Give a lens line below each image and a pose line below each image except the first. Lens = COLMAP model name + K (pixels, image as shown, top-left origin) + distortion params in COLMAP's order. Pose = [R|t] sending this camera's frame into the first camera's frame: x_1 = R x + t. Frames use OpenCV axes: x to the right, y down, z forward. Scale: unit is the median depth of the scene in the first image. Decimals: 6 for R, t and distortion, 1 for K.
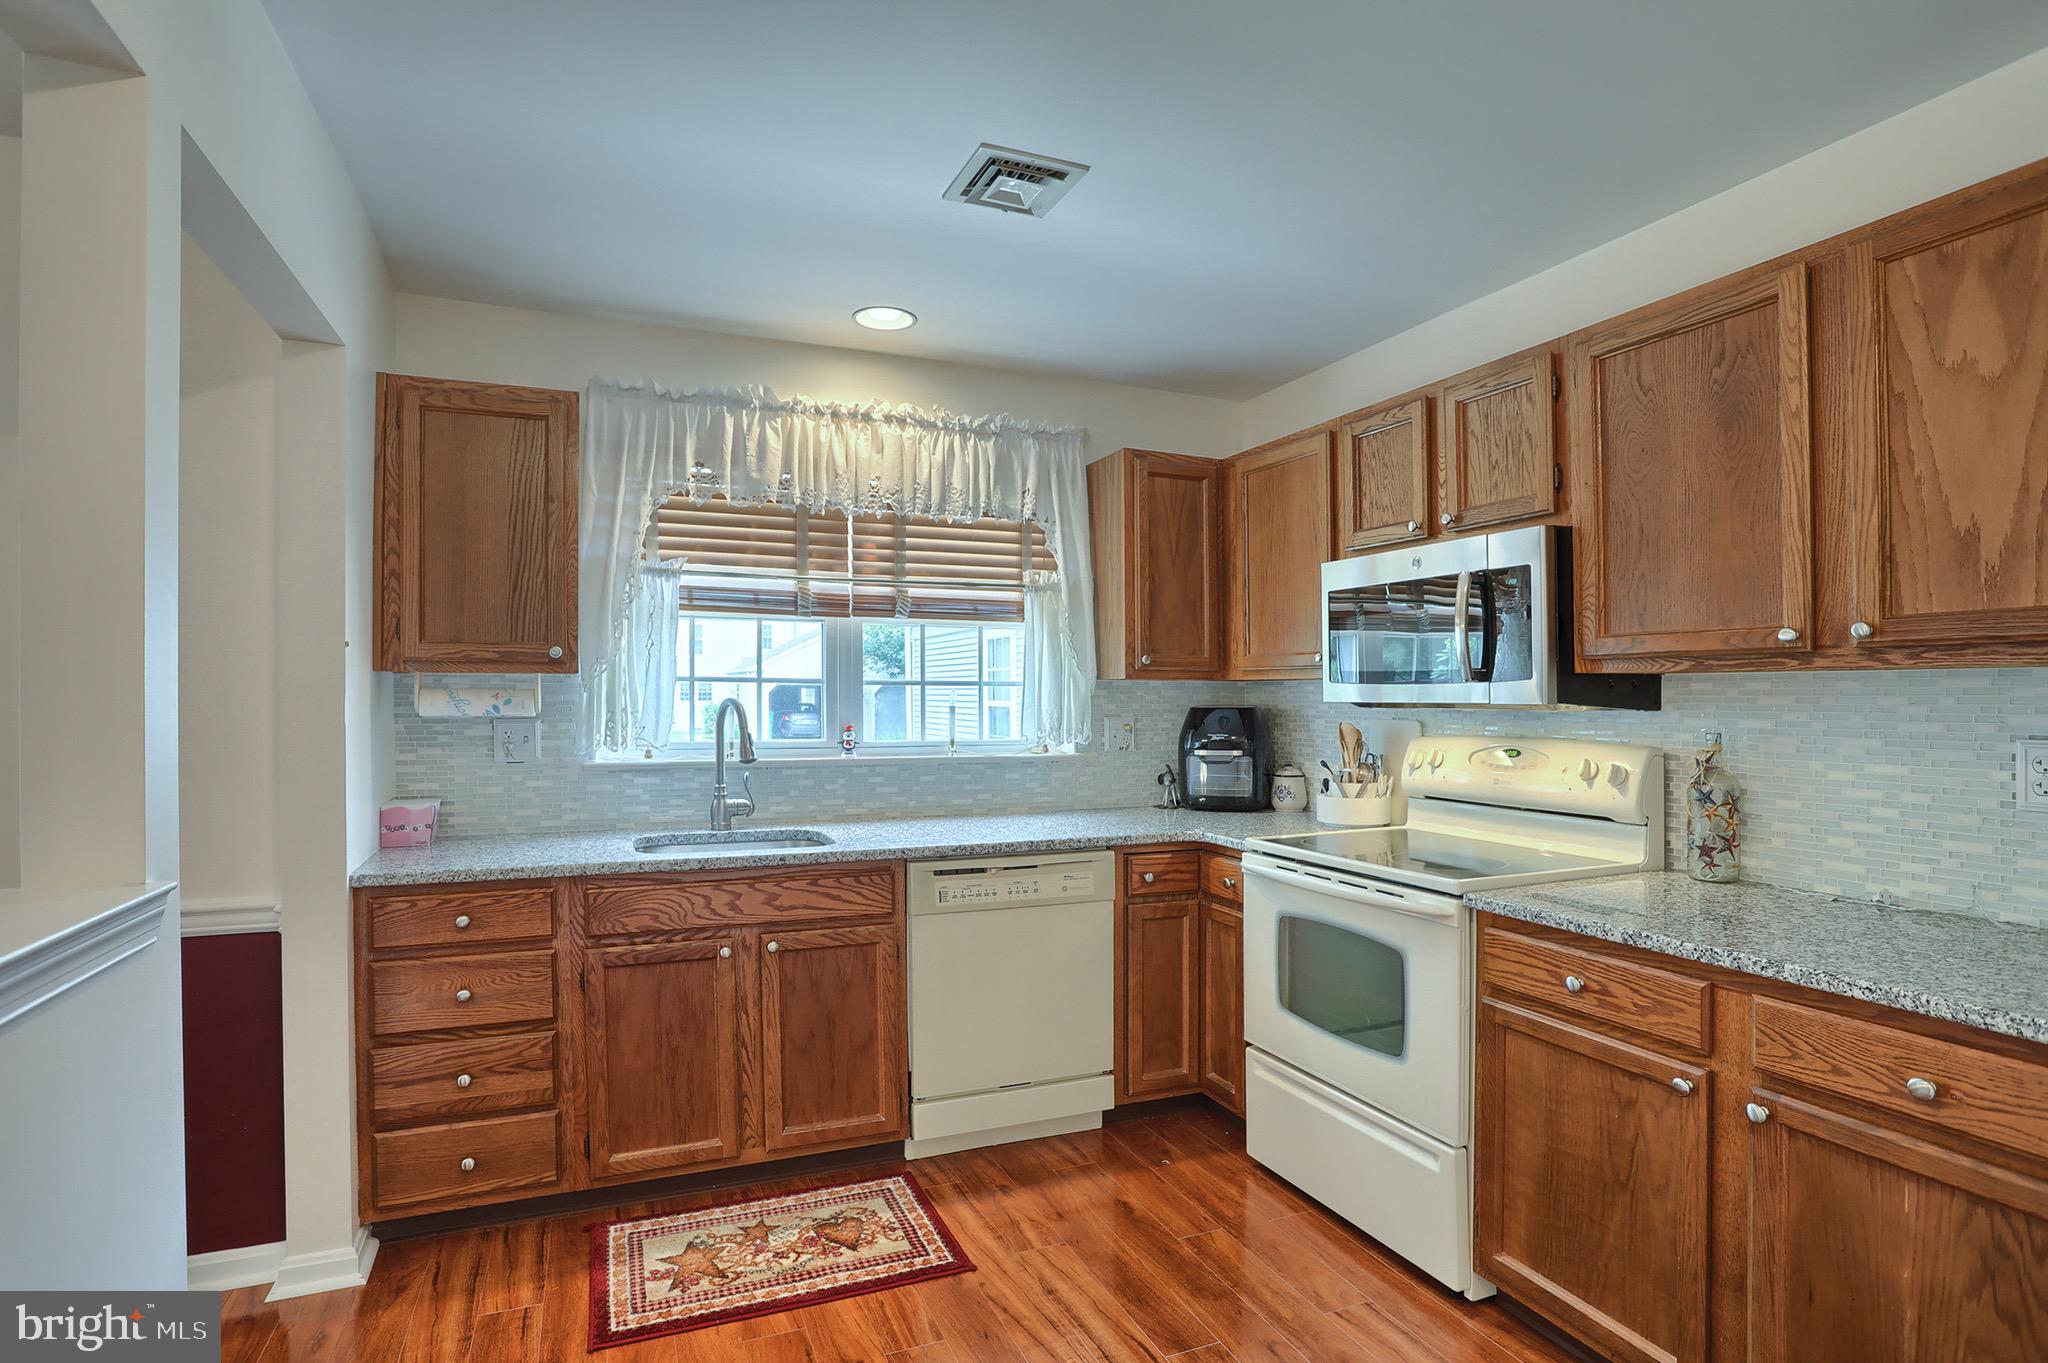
lens RADIAL K [[1017.9, 0, 993.7], [0, 1017.9, 678.0], [0, 0, 1]] dist [-0.048330, 0.018731]
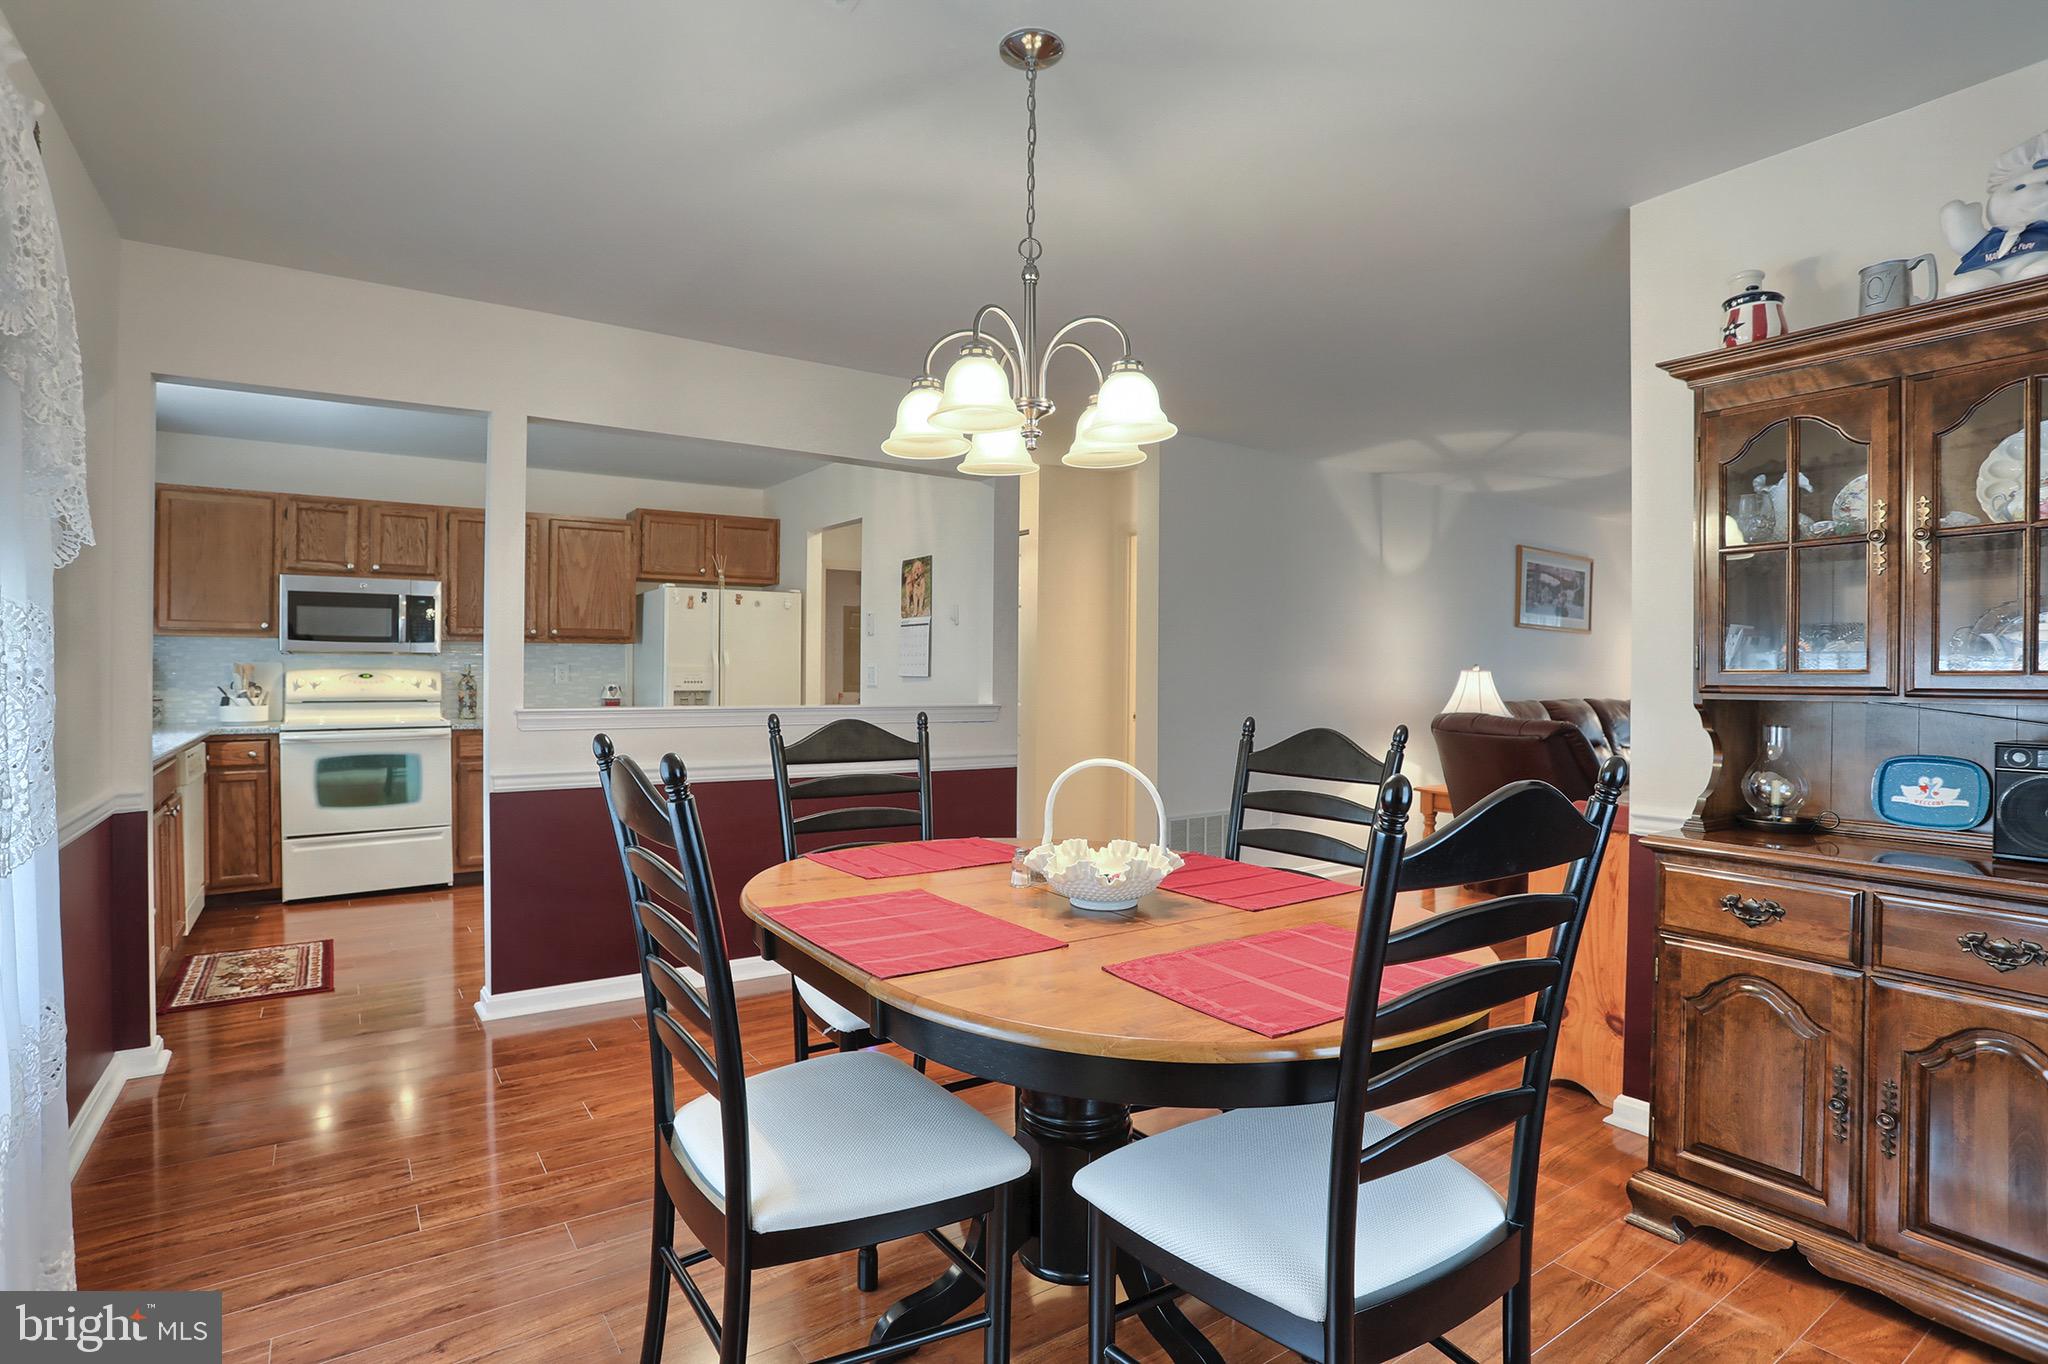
lens RADIAL K [[1017.9, 0, 1011.0], [0, 1017.9, 672.7], [0, 0, 1]] dist [-0.048330, 0.018731]
pose [[-0.204476, -0.005014, 0.978859, -1.822896], [-0.021046, 0.999778, 0.000725, 0.037070], [-0.978645, -0.020453, -0.204536, 0.094403]]
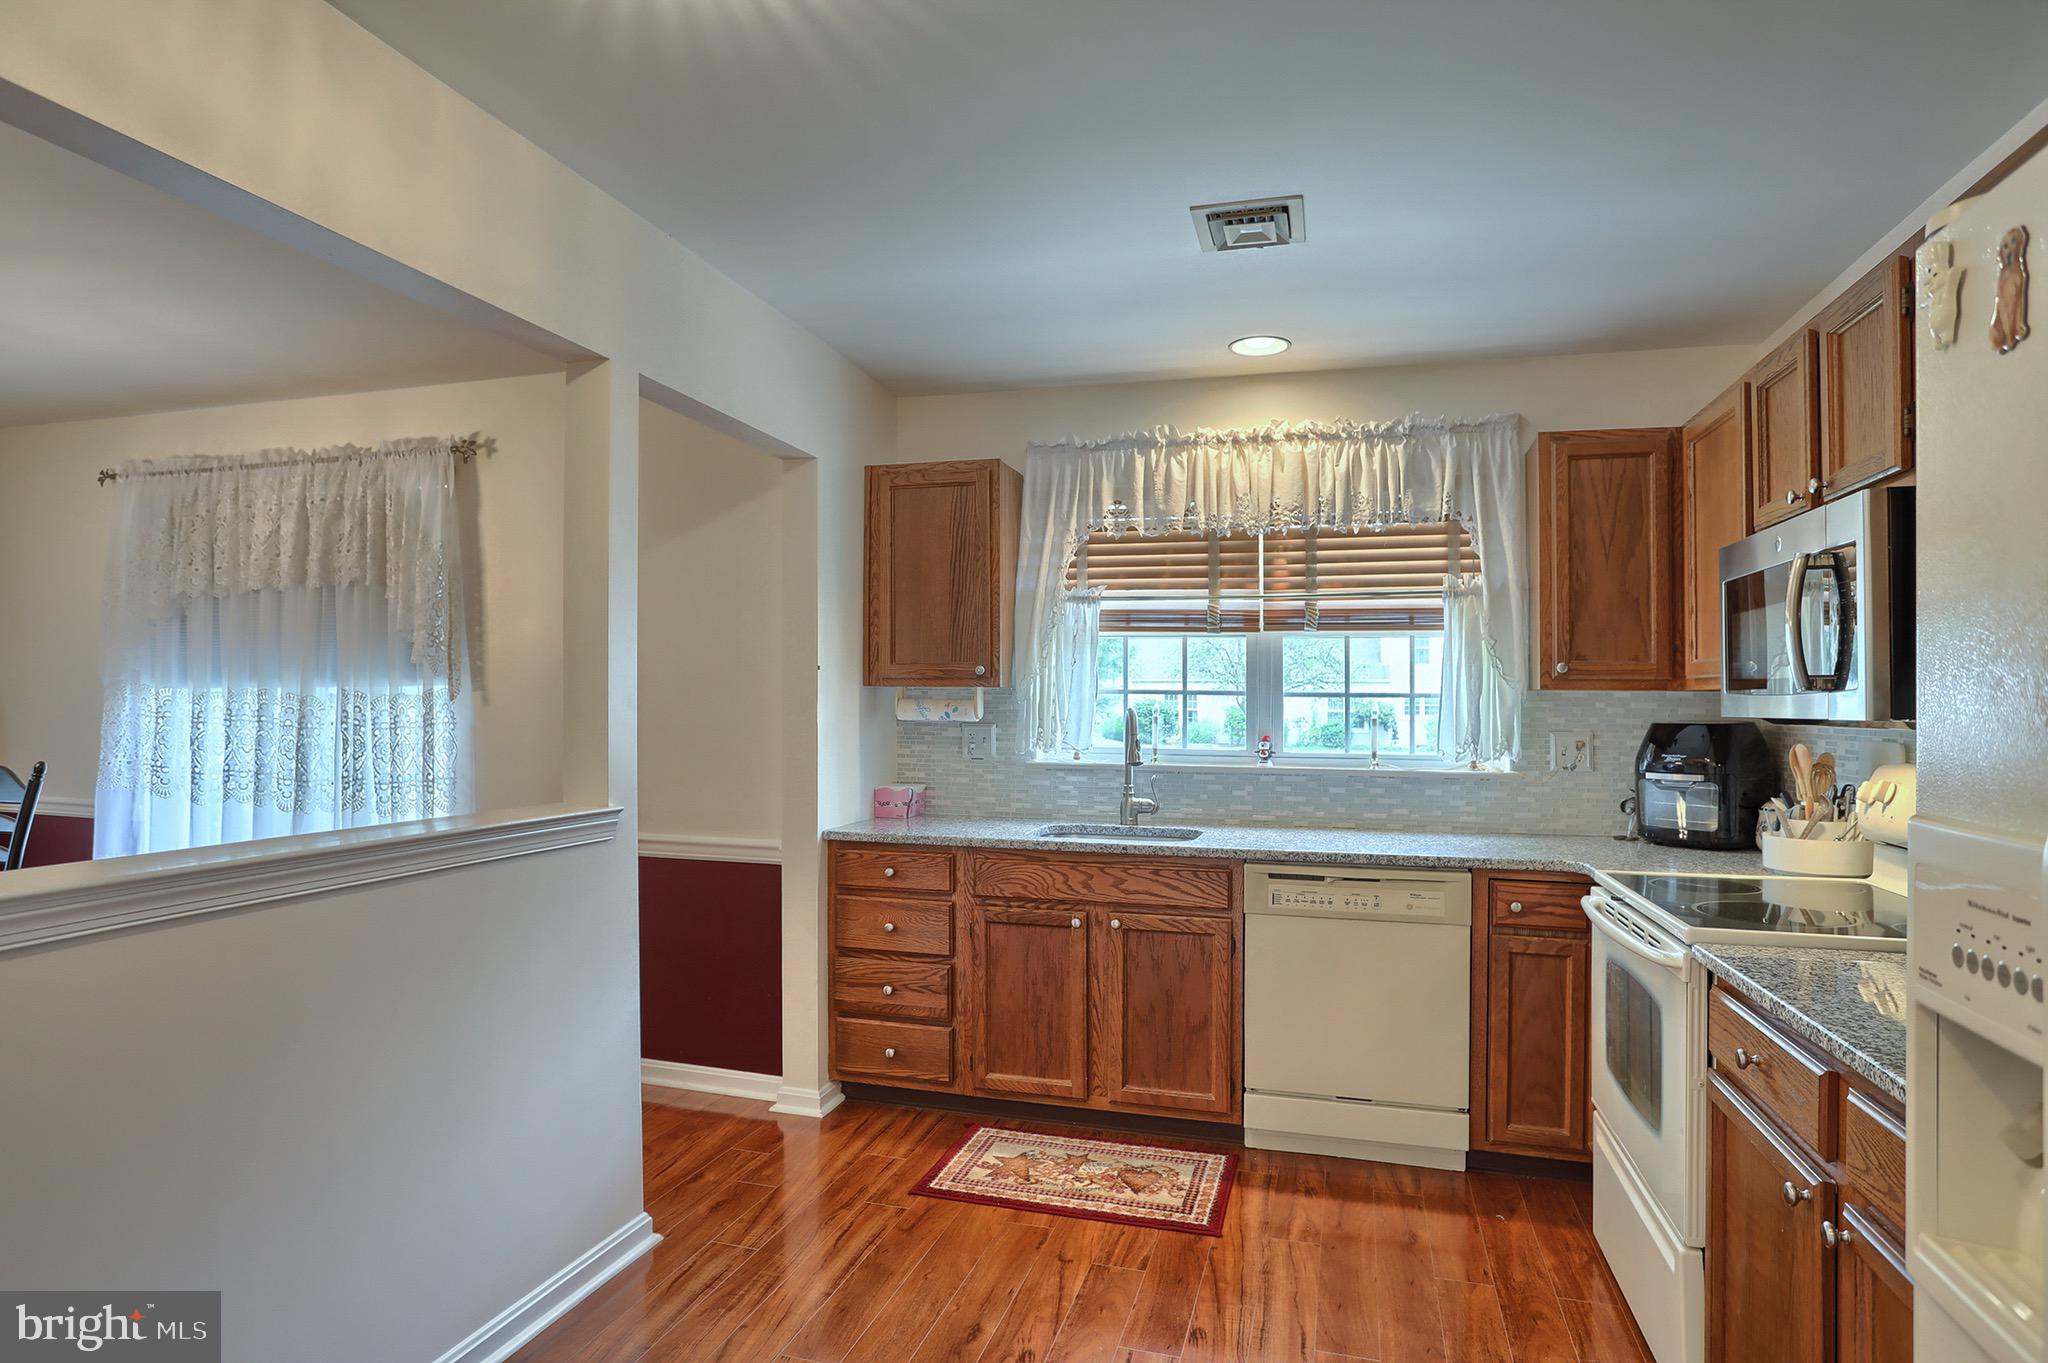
lens RADIAL K [[1101.7, 0, 1029.0], [0, 1101.7, 683.8], [0, 0, 1]] dist [-0.045815, 0.012589]
pose [[0.792068, -0.006978, -0.610393, 0.453195], [0.003418, 0.999970, -0.006996, 0.001256], [0.610423, 0.003454, 0.792068, -0.047586]]
